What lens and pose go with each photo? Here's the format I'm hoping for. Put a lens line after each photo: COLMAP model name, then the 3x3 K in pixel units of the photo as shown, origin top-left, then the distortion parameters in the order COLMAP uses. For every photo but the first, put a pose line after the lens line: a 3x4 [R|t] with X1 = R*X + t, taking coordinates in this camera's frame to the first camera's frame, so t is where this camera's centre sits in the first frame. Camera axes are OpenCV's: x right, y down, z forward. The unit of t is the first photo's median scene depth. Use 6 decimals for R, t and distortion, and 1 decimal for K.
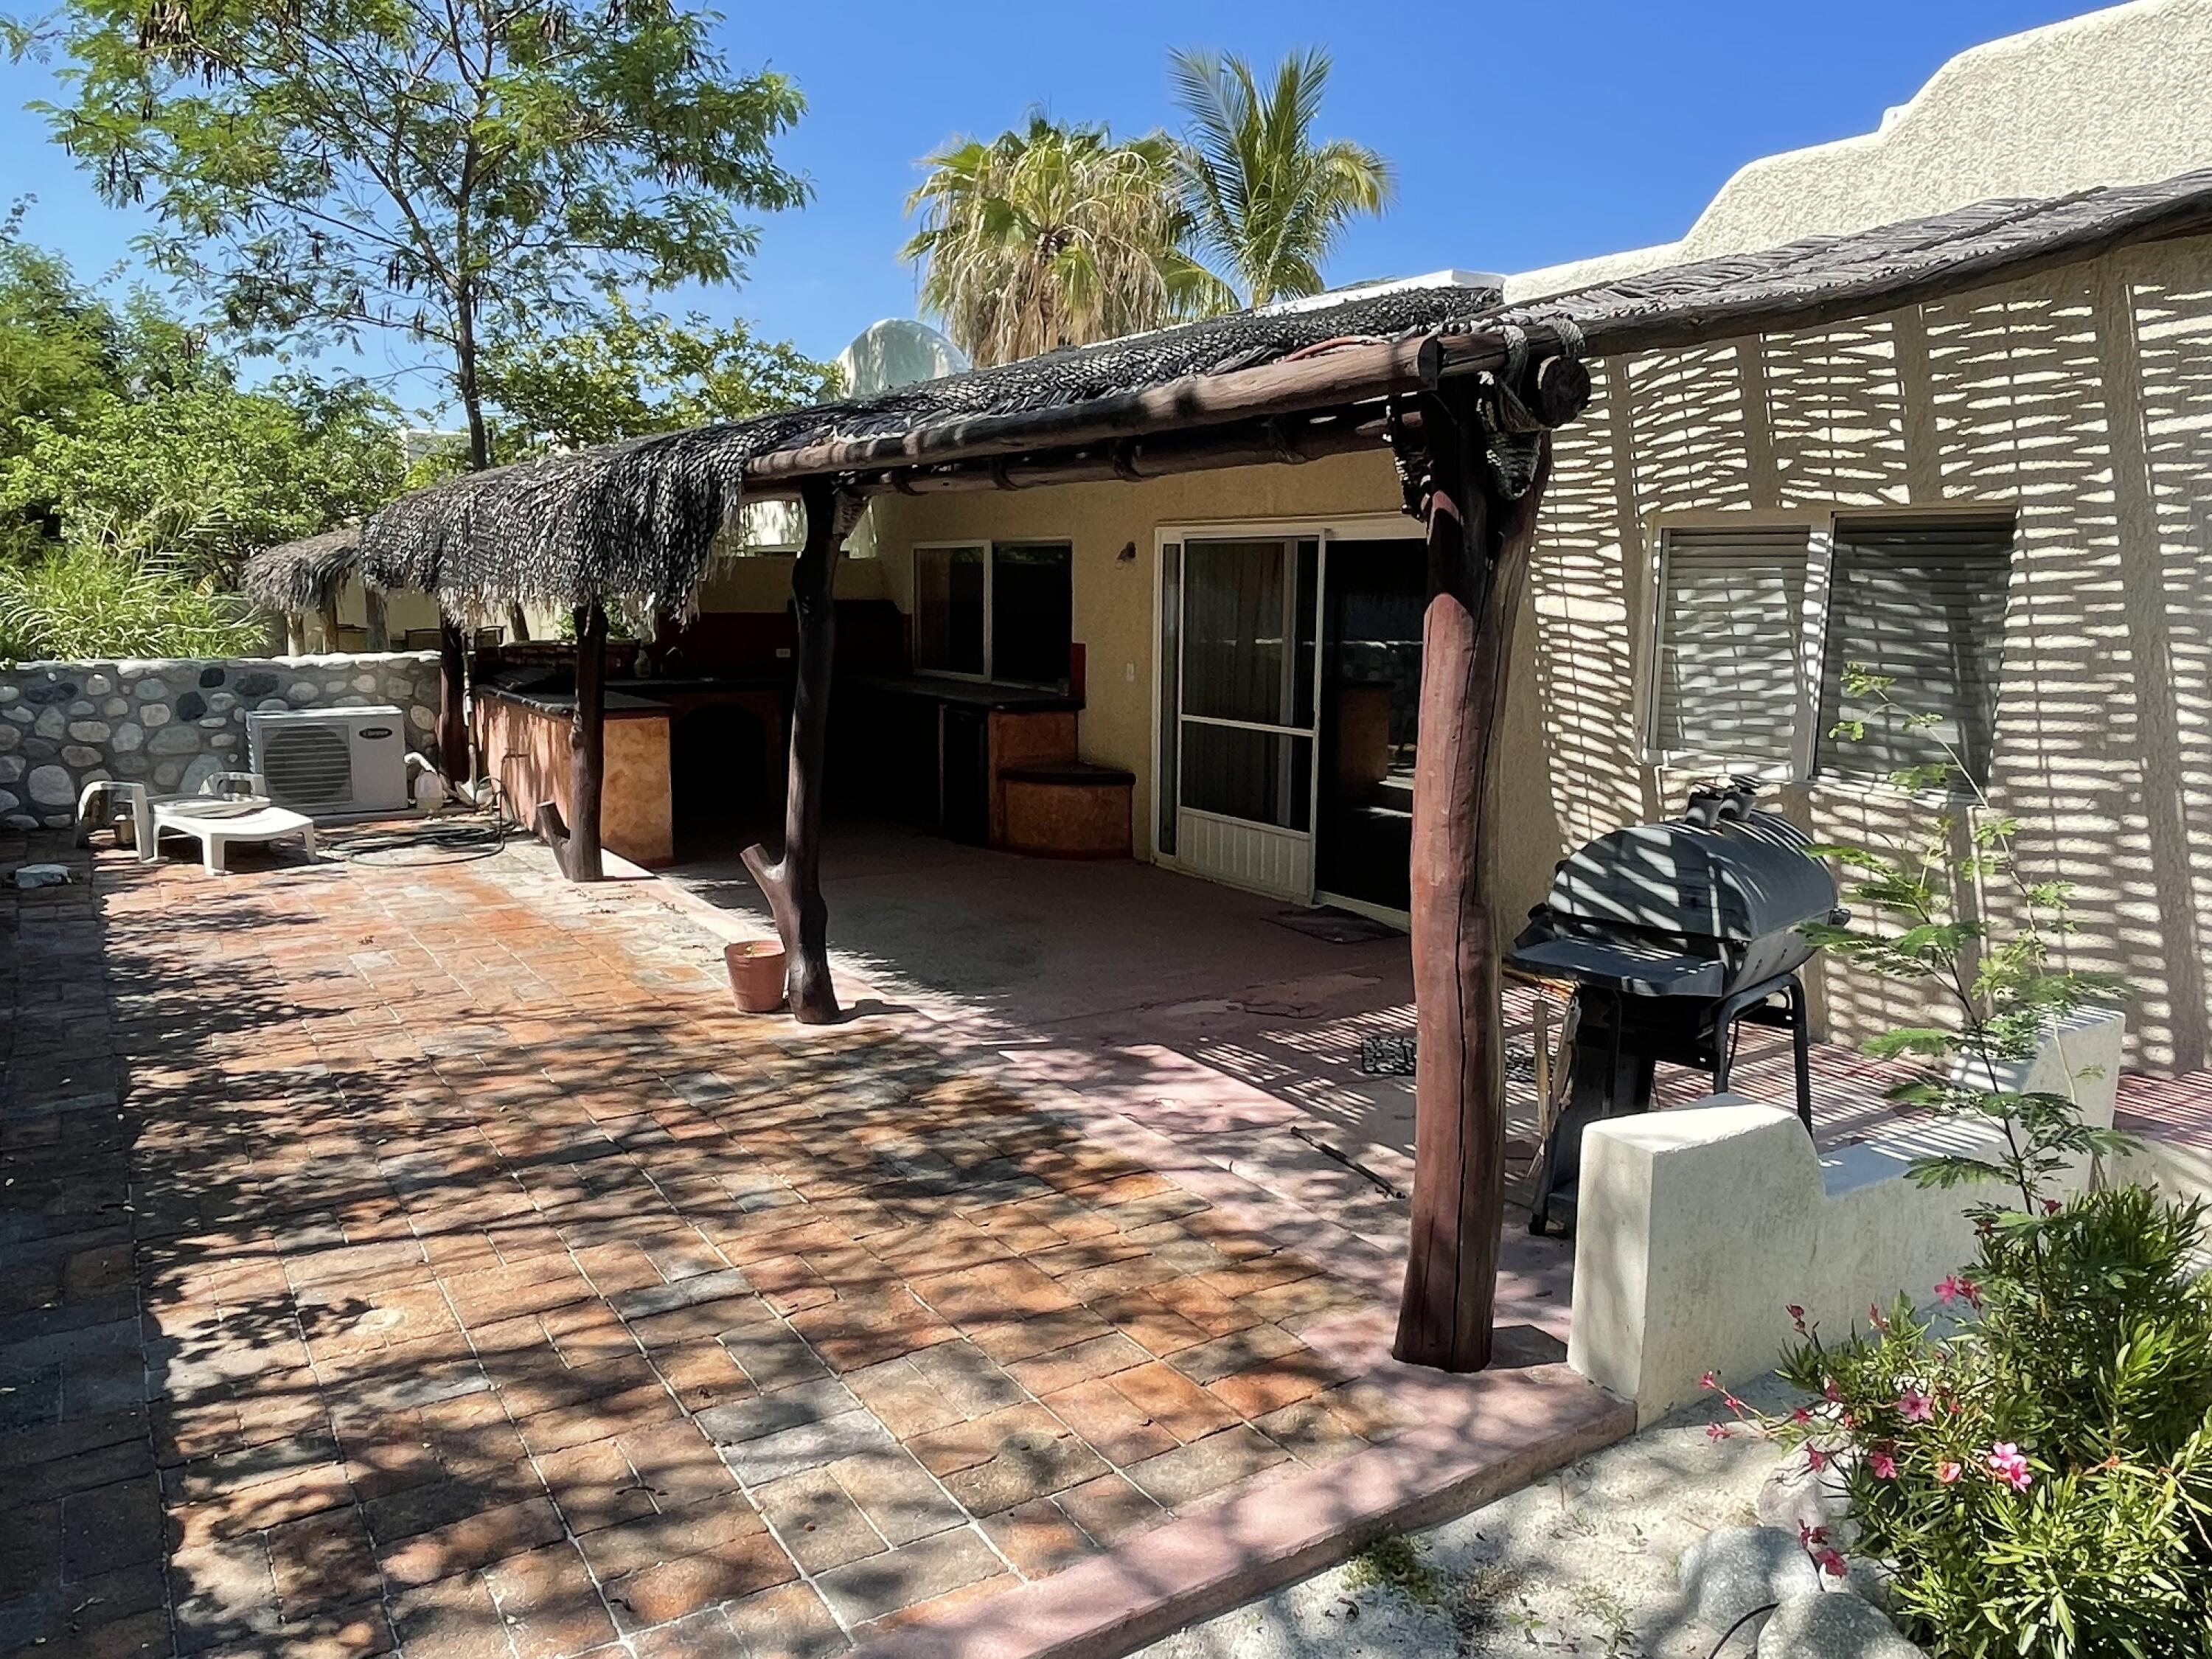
lens RADIAL K [[1599.4, 0, 1092.2], [0, 1599.4, 826.1], [0, 0, 1]] dist [0.028381, -0.050455]
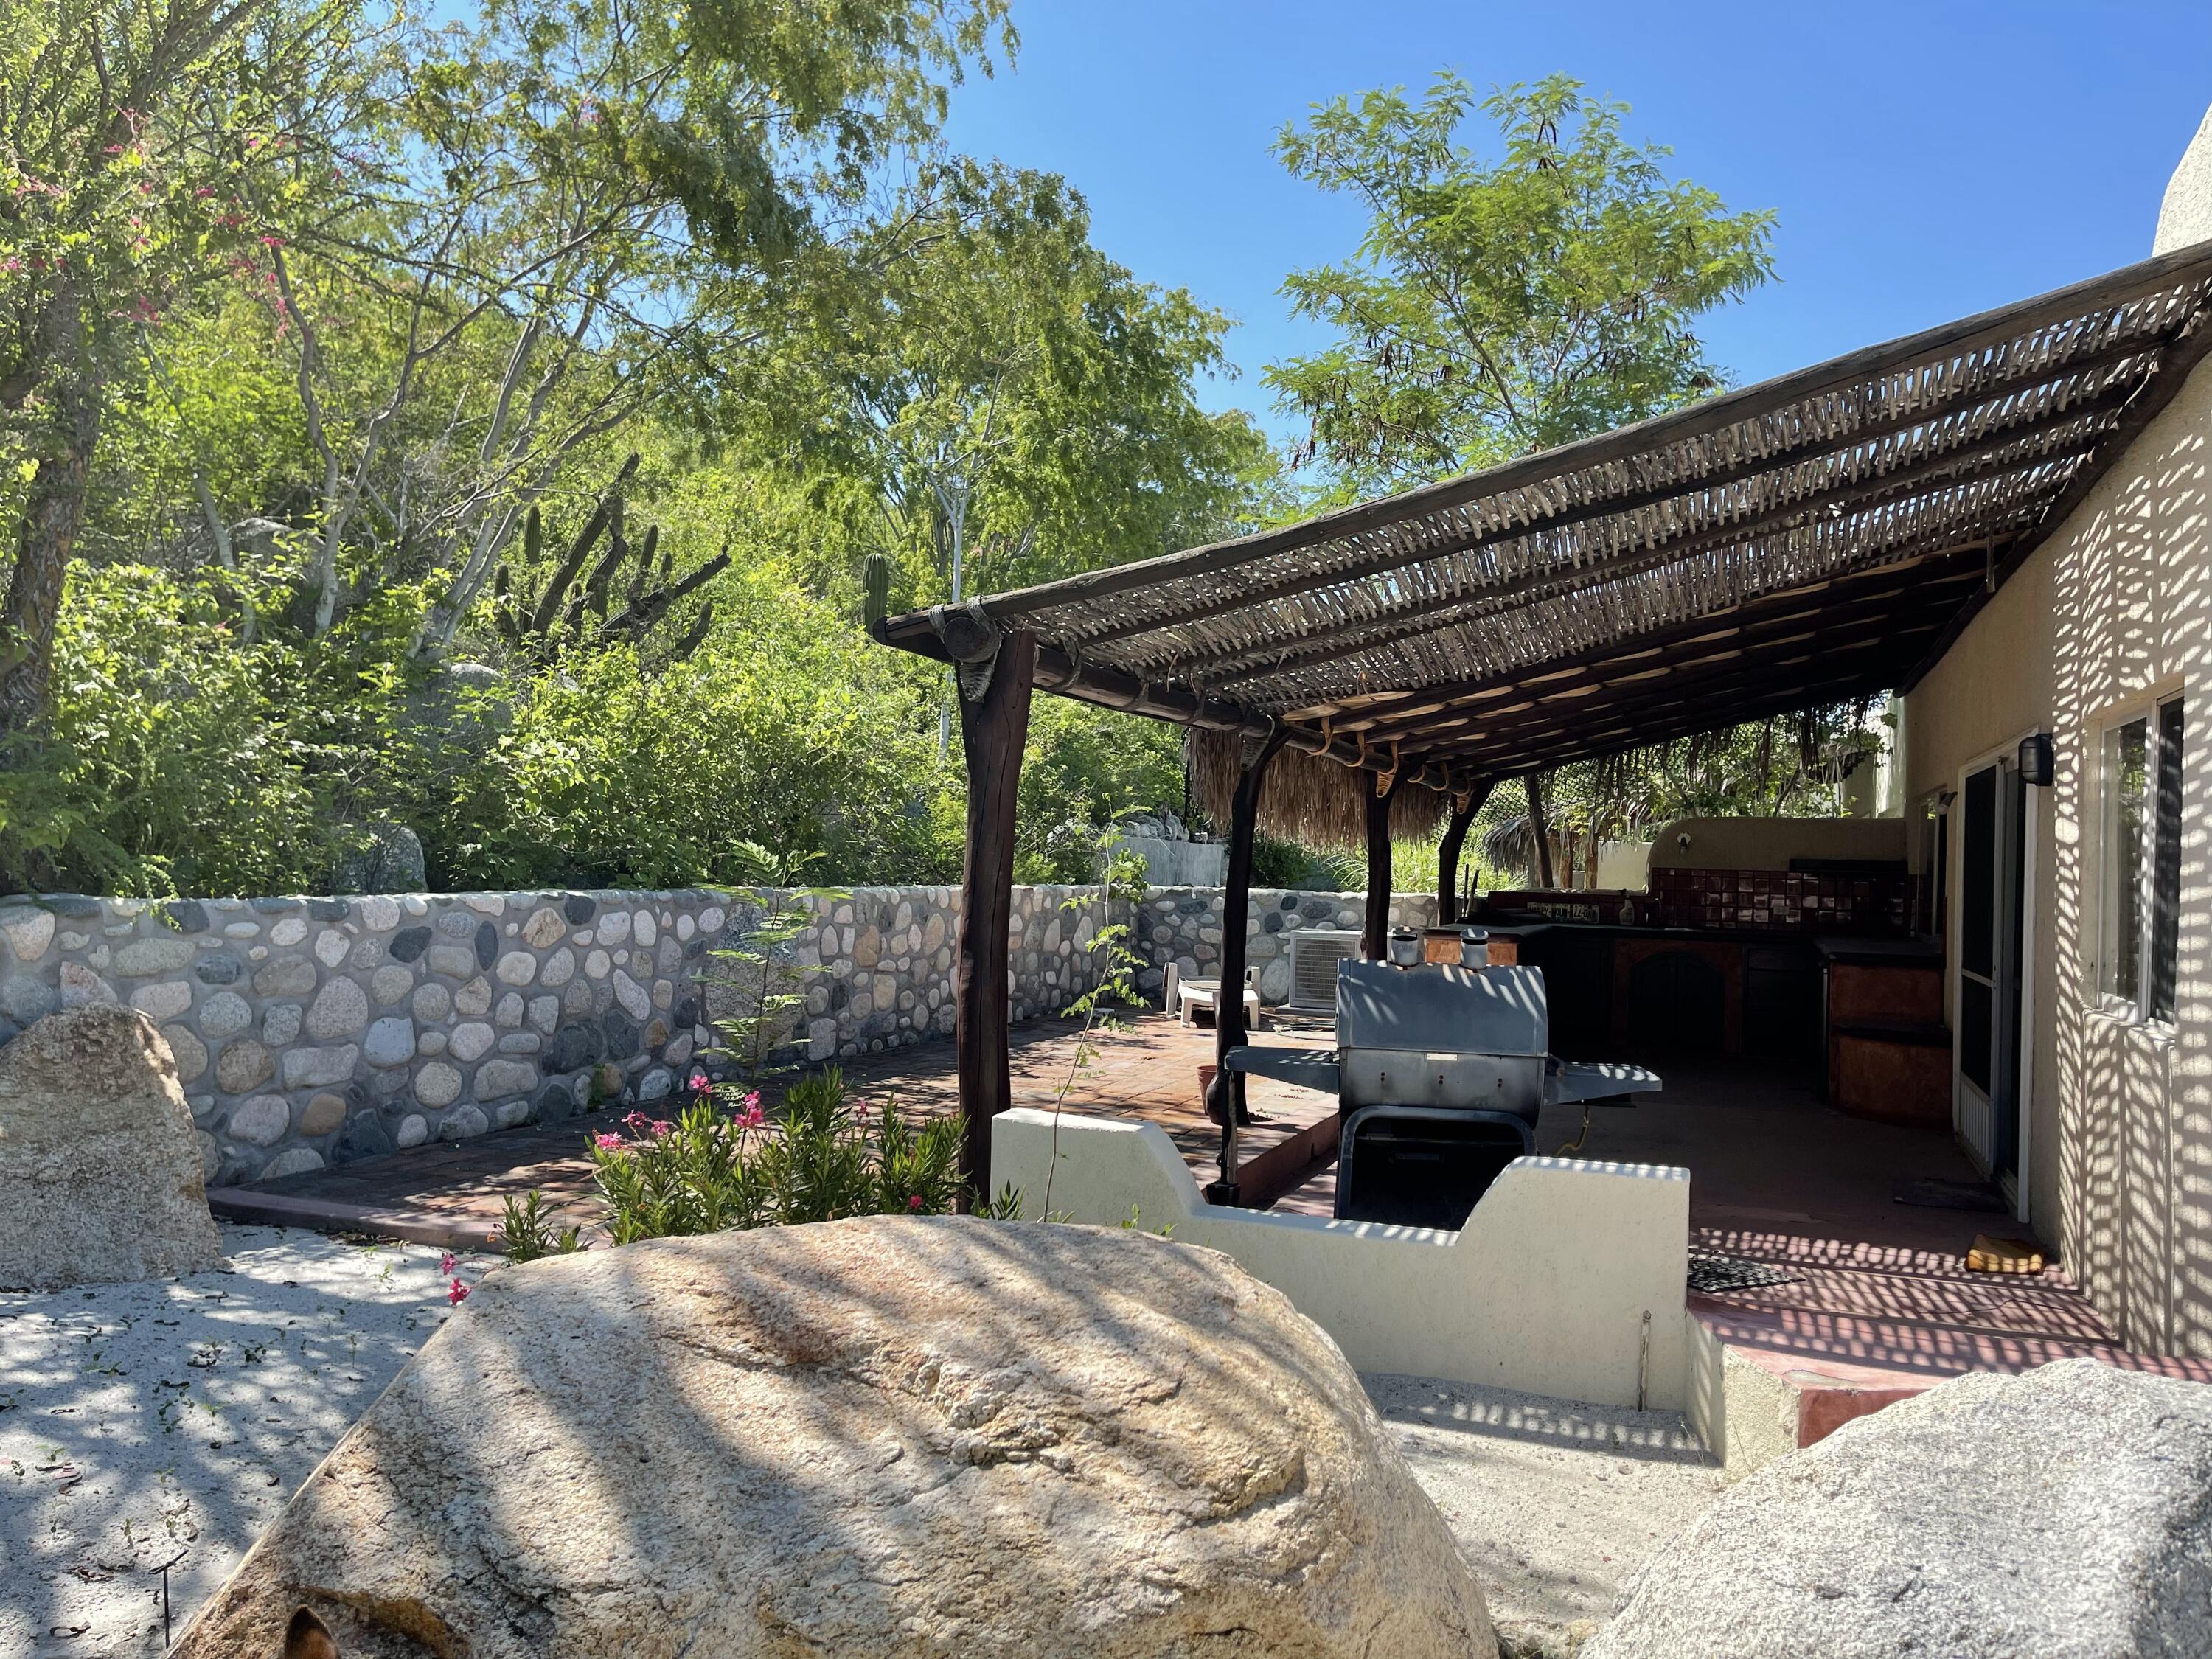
lens RADIAL K [[1669.0, 0, 1101.6], [0, 1669.0, 841.1], [0, 0, 1]] dist [0.057202, -0.086177]
pose [[0.594019, 0.002038, -0.804448, 0.874468], [-0.147704, 0.983273, -0.106576, 0.054131], [0.790775, 0.182128, 0.584384, 0.064682]]
